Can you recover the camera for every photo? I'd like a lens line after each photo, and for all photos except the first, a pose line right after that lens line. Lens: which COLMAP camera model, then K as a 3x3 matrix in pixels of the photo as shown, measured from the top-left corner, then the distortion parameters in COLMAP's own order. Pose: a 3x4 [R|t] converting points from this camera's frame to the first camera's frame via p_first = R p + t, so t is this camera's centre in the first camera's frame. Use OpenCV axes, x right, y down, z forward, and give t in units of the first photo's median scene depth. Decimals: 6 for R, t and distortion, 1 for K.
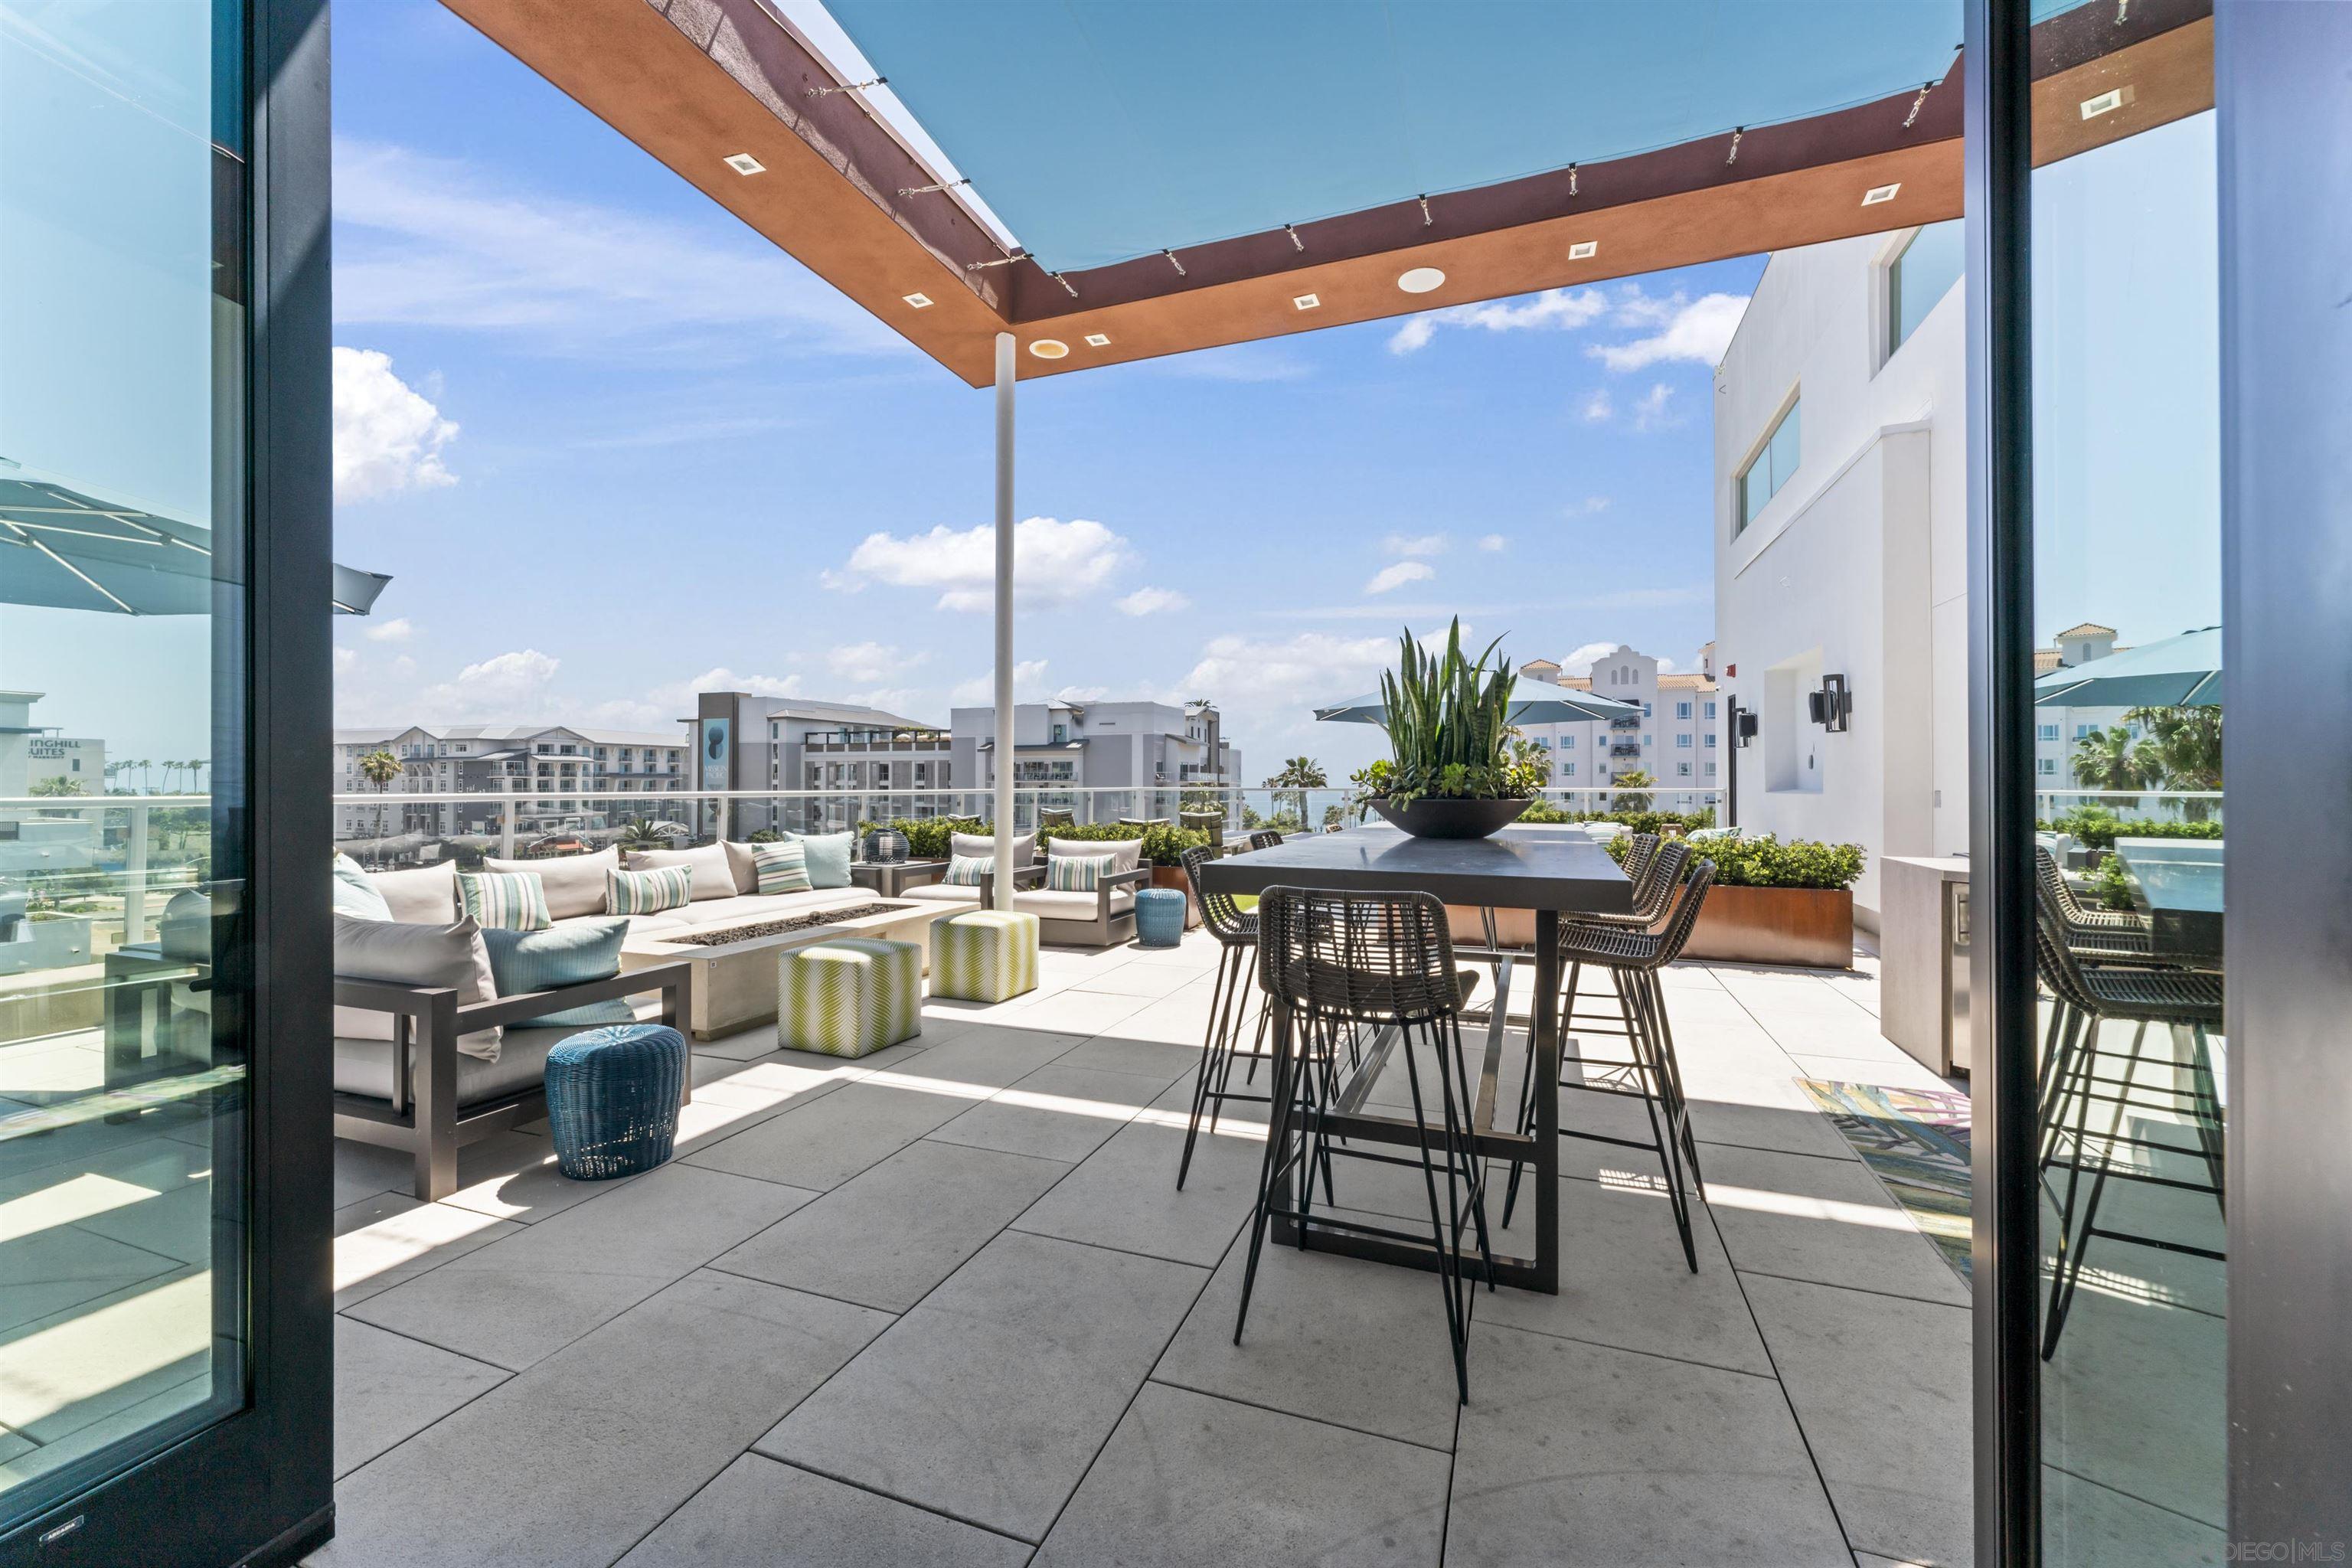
lens RADIAL K [[930.8, 0, 1171.7], [0, 930.8, 790.8], [0, 0, 1]] dist [0.002466, 0.000098]
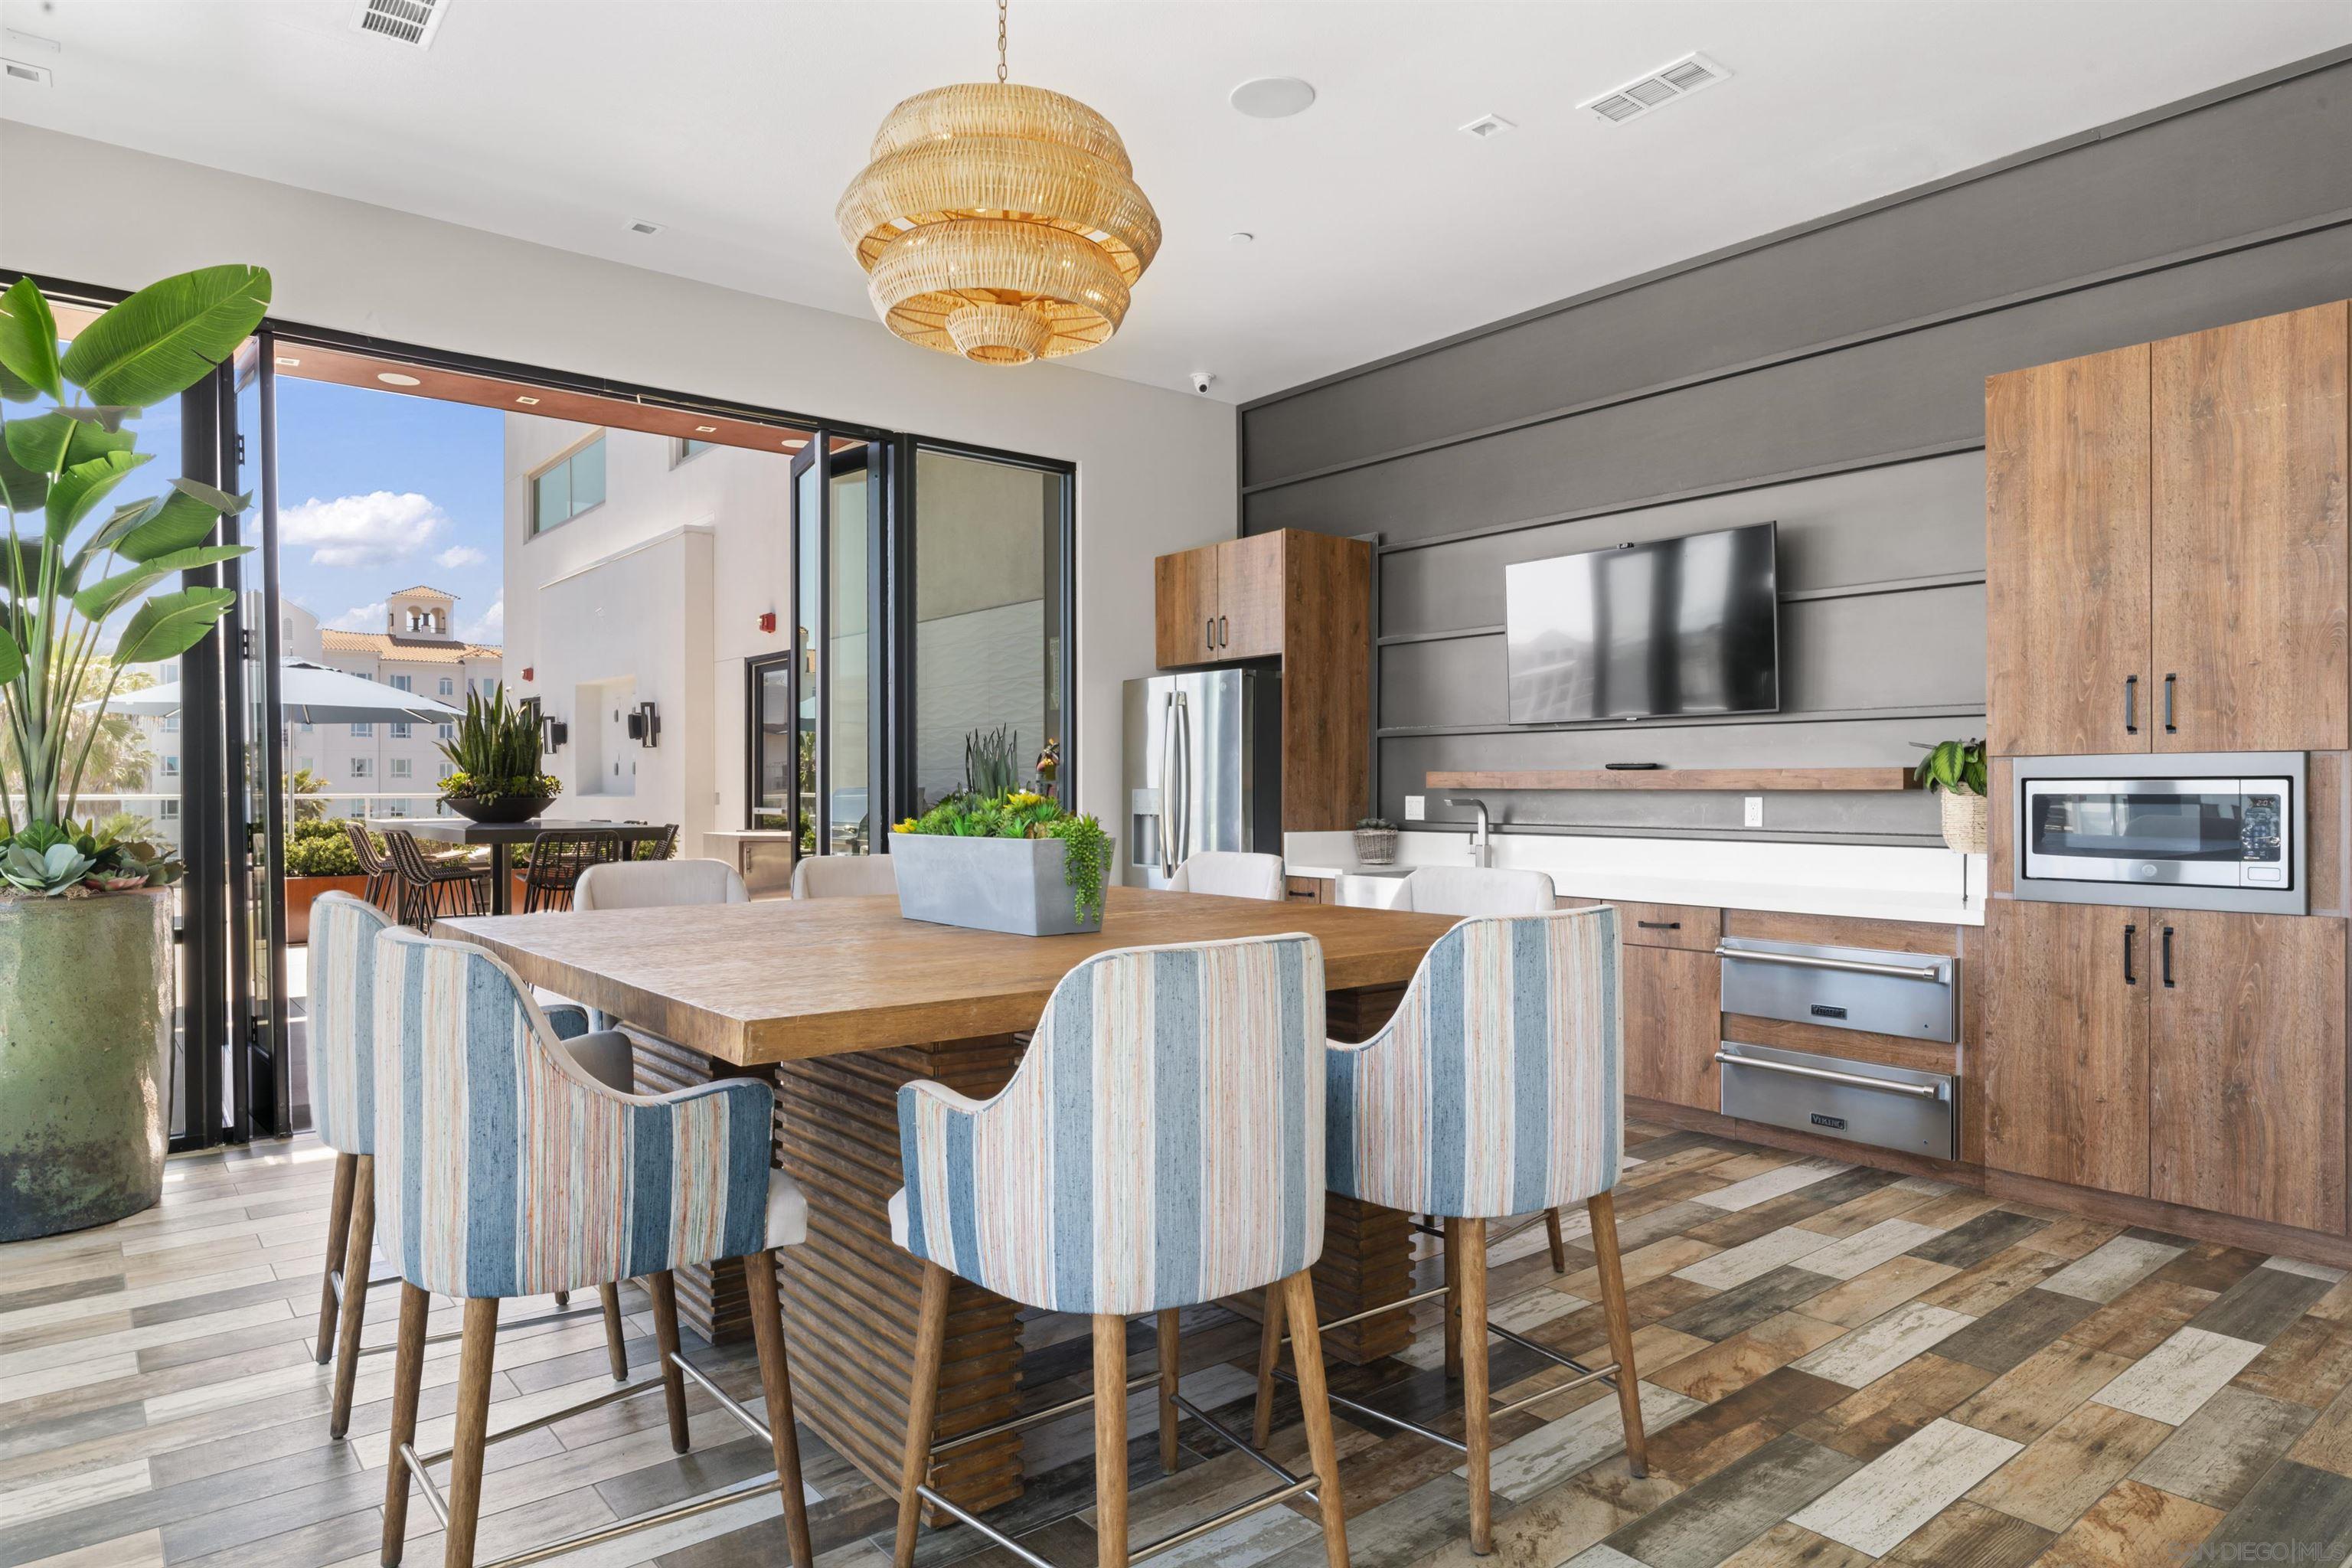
lens RADIAL K [[1392.3, 0, 1174.0], [0, 1392.3, 789.7], [0, 0, 1]] dist [0.000060, -0.000004]
pose [[0.498319, -0.003079, 0.866988, -0.485345], [0.008539, 0.999963, -0.001357, 0.003142], [-0.866952, 0.008079, 0.498326, -0.476989]]
